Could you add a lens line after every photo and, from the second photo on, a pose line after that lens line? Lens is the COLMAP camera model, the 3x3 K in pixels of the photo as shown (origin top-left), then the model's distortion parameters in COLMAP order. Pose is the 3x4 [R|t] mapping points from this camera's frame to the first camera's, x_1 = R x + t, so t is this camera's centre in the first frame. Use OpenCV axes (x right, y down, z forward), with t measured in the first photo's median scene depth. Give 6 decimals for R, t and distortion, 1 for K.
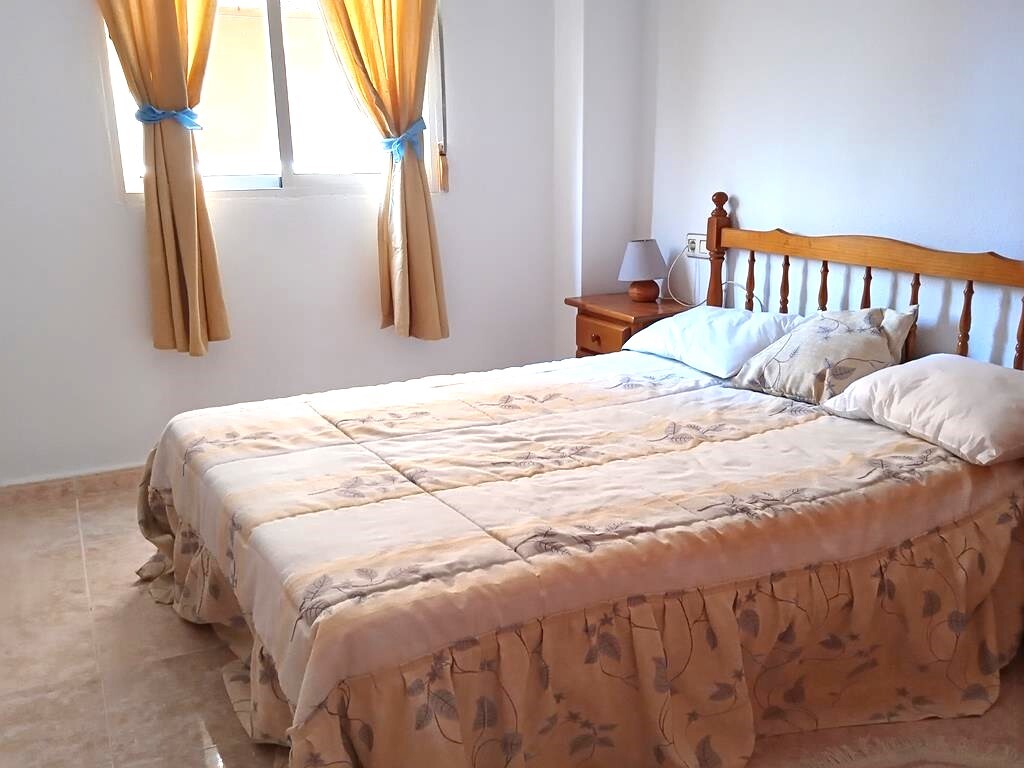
lens RADIAL K [[924.4, 0, 515.6], [0, 924.4, 430.6], [0, 0, 1]] dist [0.052871, -0.097372]
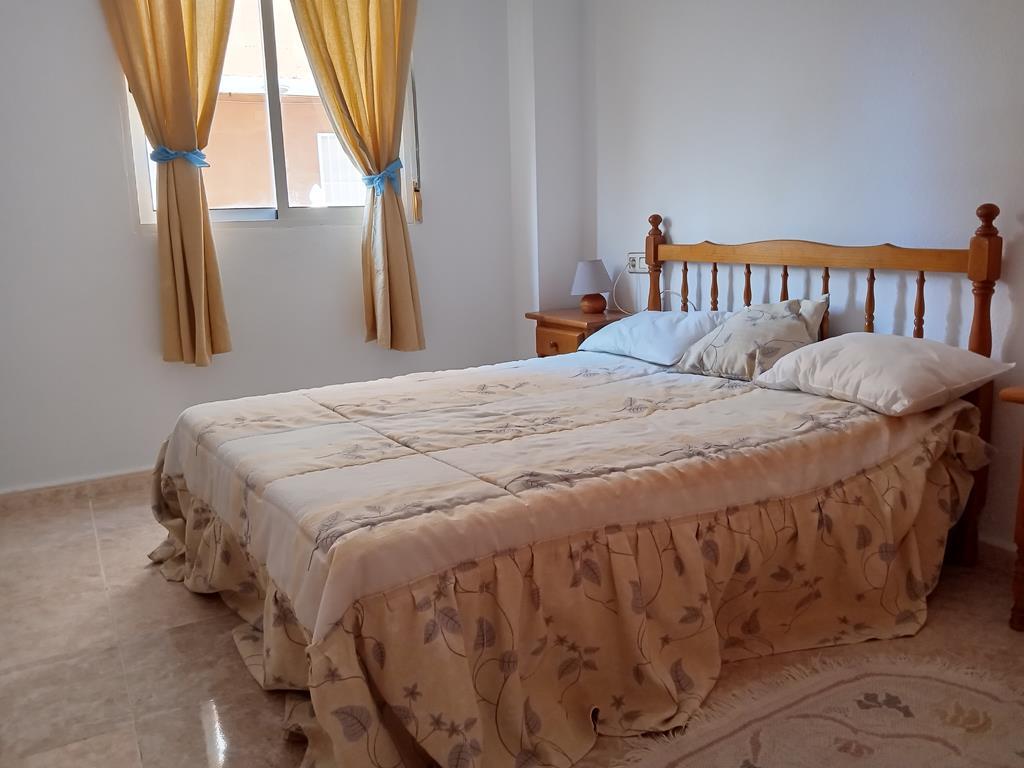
lens RADIAL K [[817.5, 0, 516.3], [0, 817.5, 377.2], [0, 0, 1]] dist [0.075449, -0.168101]
pose [[0.998027, -0.031402, 0.054376, -0.028987], [0.036926, 0.993918, -0.103752, 0.077897], [-0.050787, 0.105555, 0.993116, -0.007745]]
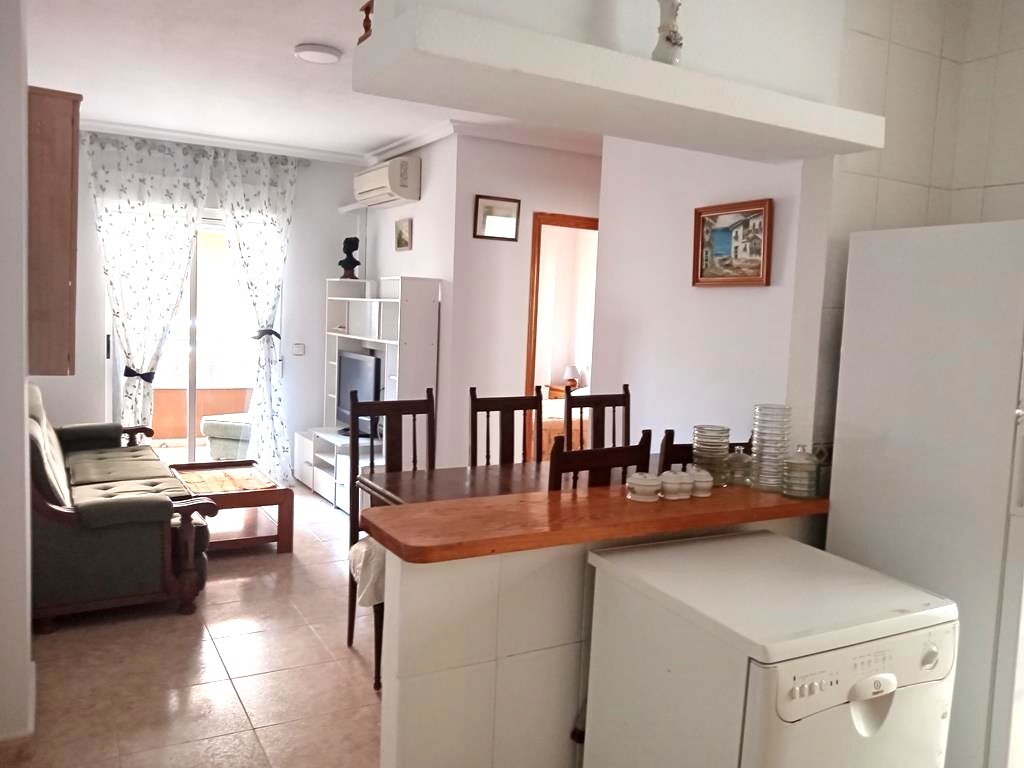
lens RADIAL K [[817.5, 0, 516.3], [0, 817.5, 377.2], [0, 0, 1]] dist [0.075449, -0.168101]
pose [[0.997153, 0.039099, 0.064479, -0.364205], [-0.025089, 0.978380, -0.205287, 0.657481], [-0.071112, 0.203085, 0.976575, -2.713455]]
